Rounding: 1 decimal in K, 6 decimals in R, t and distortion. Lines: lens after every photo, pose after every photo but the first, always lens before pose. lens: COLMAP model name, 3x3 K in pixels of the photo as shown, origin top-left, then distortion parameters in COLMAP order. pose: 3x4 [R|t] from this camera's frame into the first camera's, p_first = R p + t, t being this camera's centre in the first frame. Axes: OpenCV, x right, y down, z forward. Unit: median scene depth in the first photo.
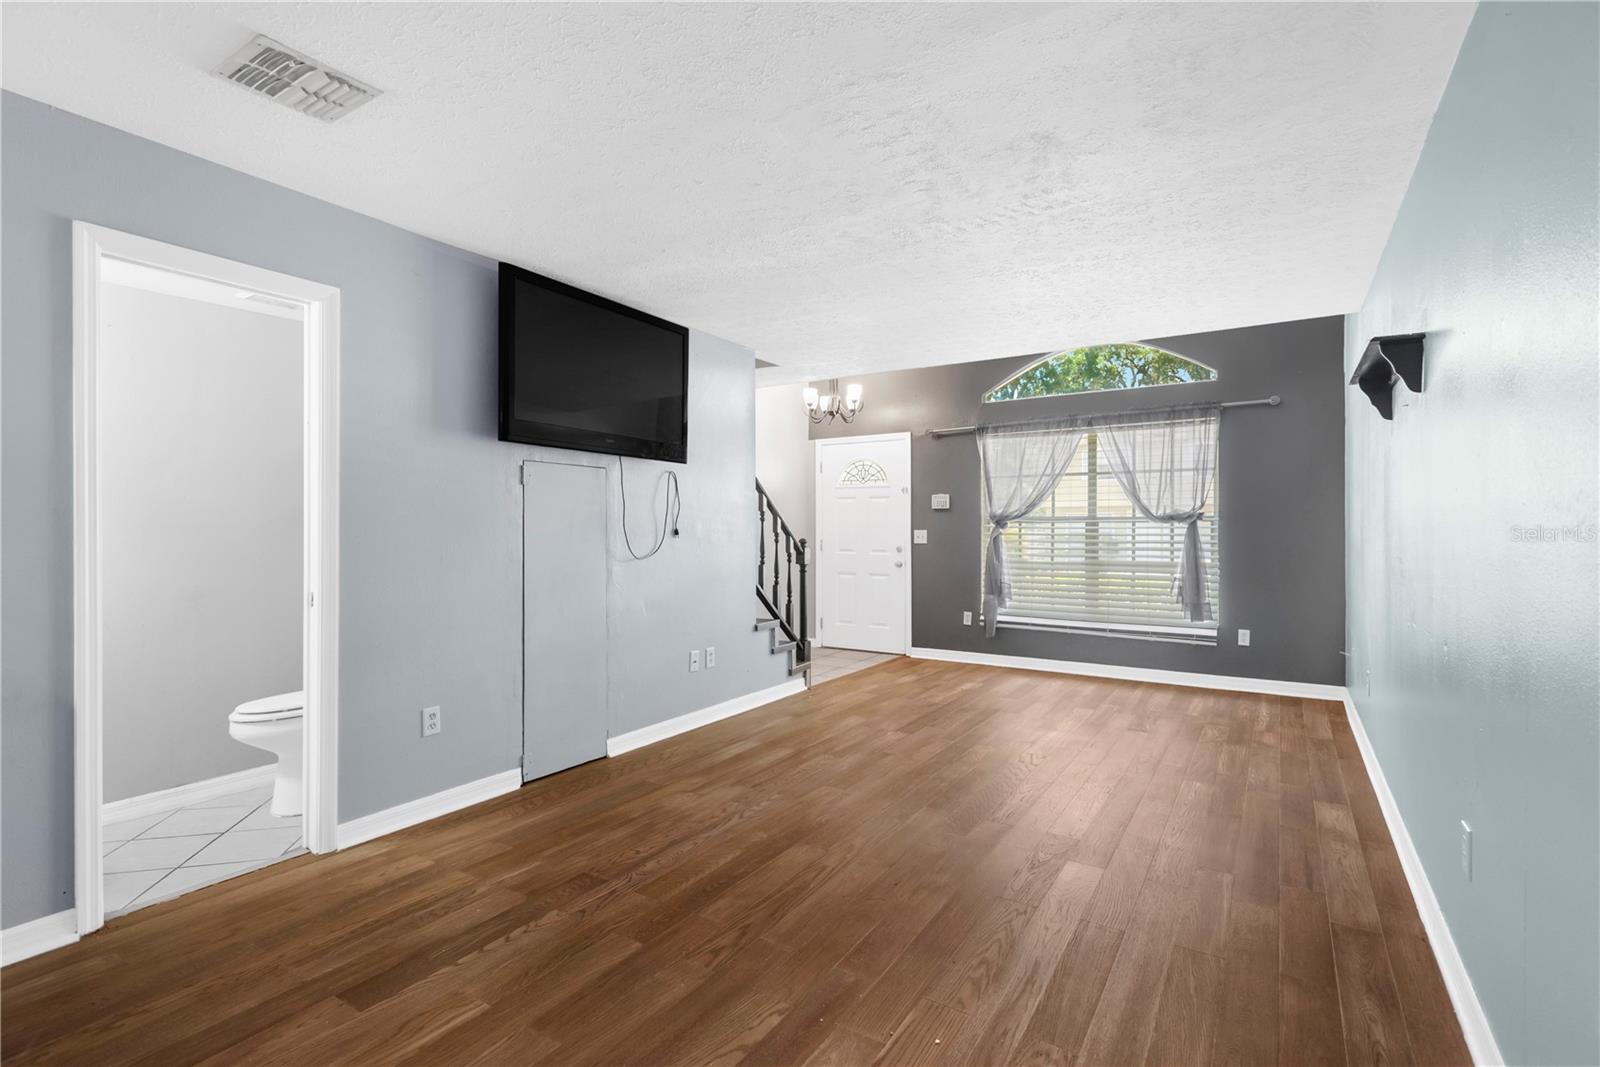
lens RADIAL K [[744.8, 0, 793.2], [0, 744.8, 538.3], [0, 0, 1]] dist [0.019346, -0.005925]
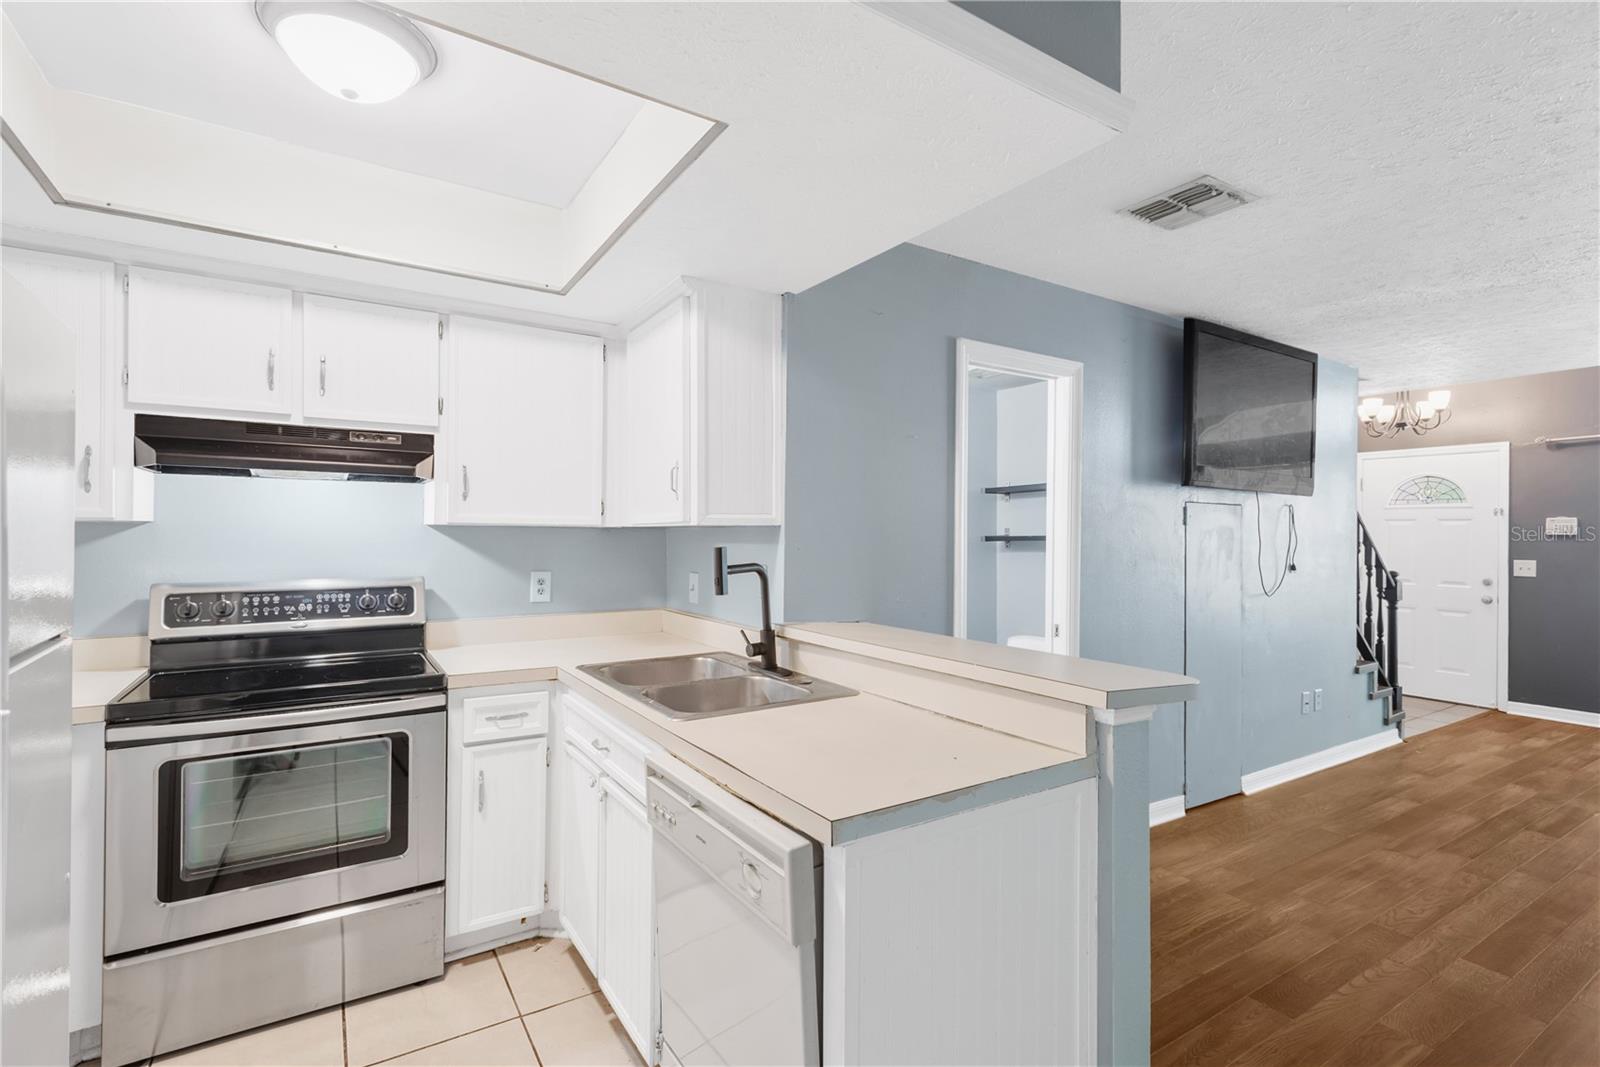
lens RADIAL K [[744.8, 0, 794.3], [0, 744.8, 540.4], [0, 0, 1]] dist [0.019346, -0.005925]
pose [[0.908529, 0.012612, -0.417631, -0.271140], [-0.013942, 0.999903, -0.000135, -0.027464], [0.417589, 0.005946, 0.908617, -0.119424]]
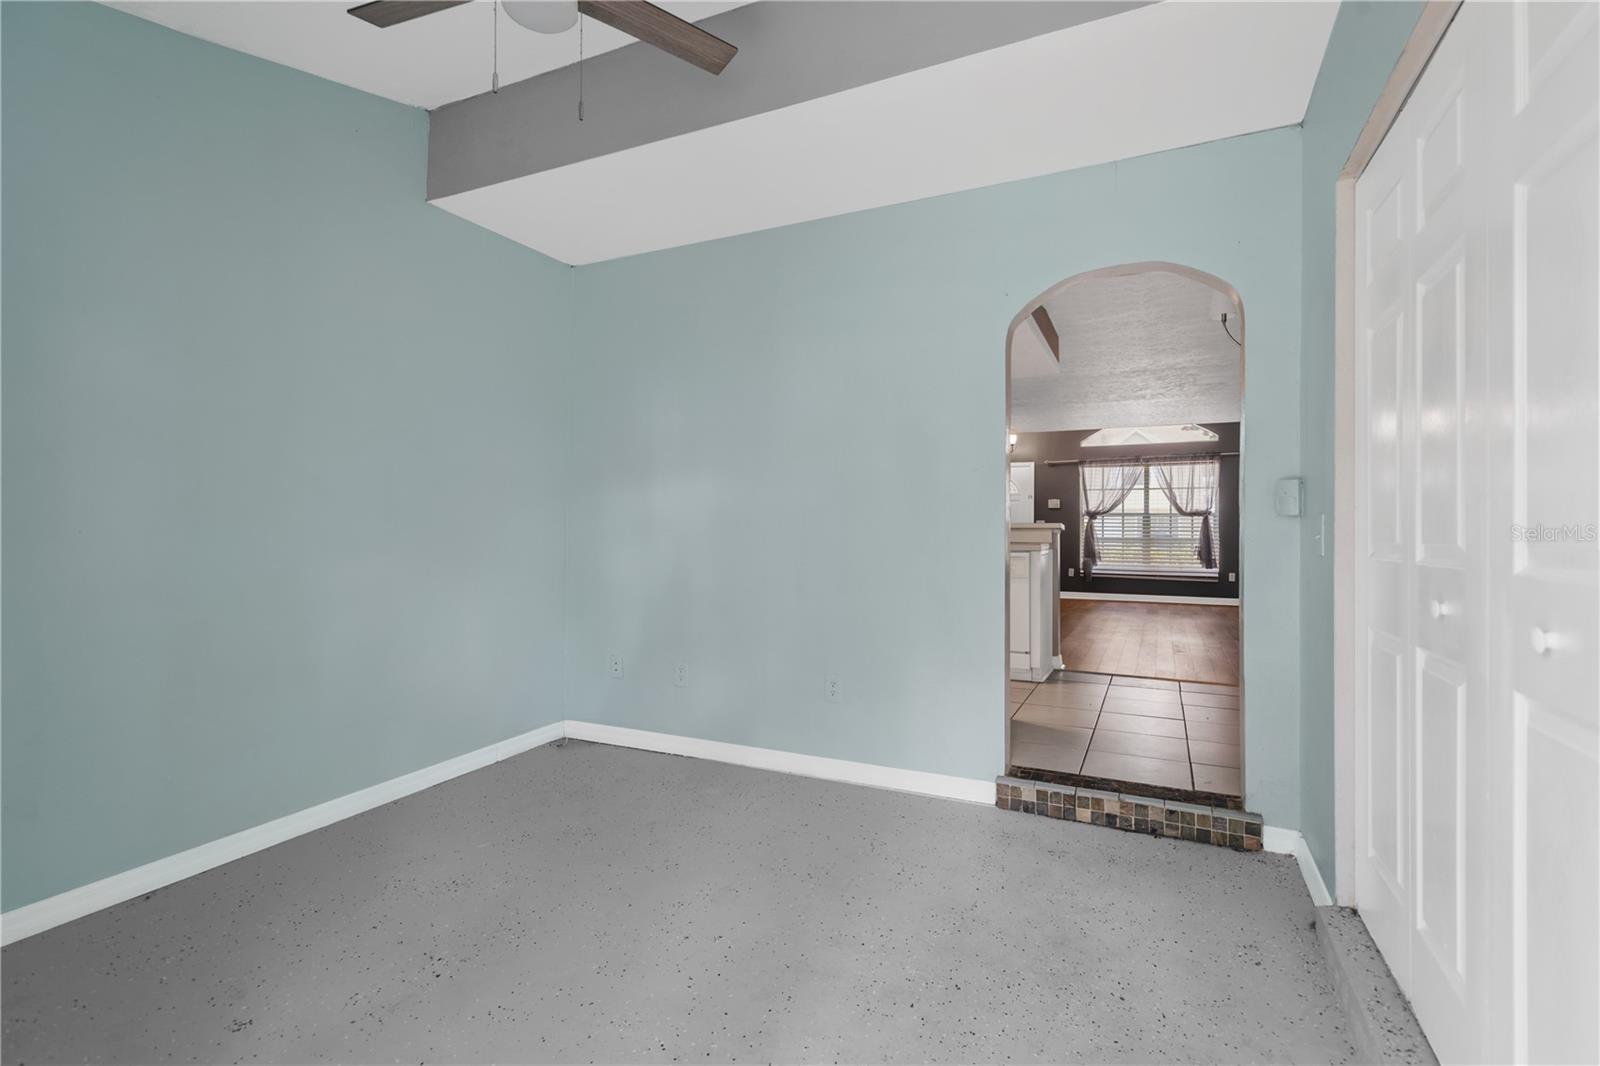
lens RADIAL K [[744.8, 0, 793.0], [0, 744.8, 526.4], [0, 0, 1]] dist [0.019346, -0.005925]
pose [[0.992137, 0.004291, 0.125085, -0.745546], [-0.002174, 0.999852, -0.017054, 0.039840], [-0.125140, 0.016648, 0.991999, -0.748865]]
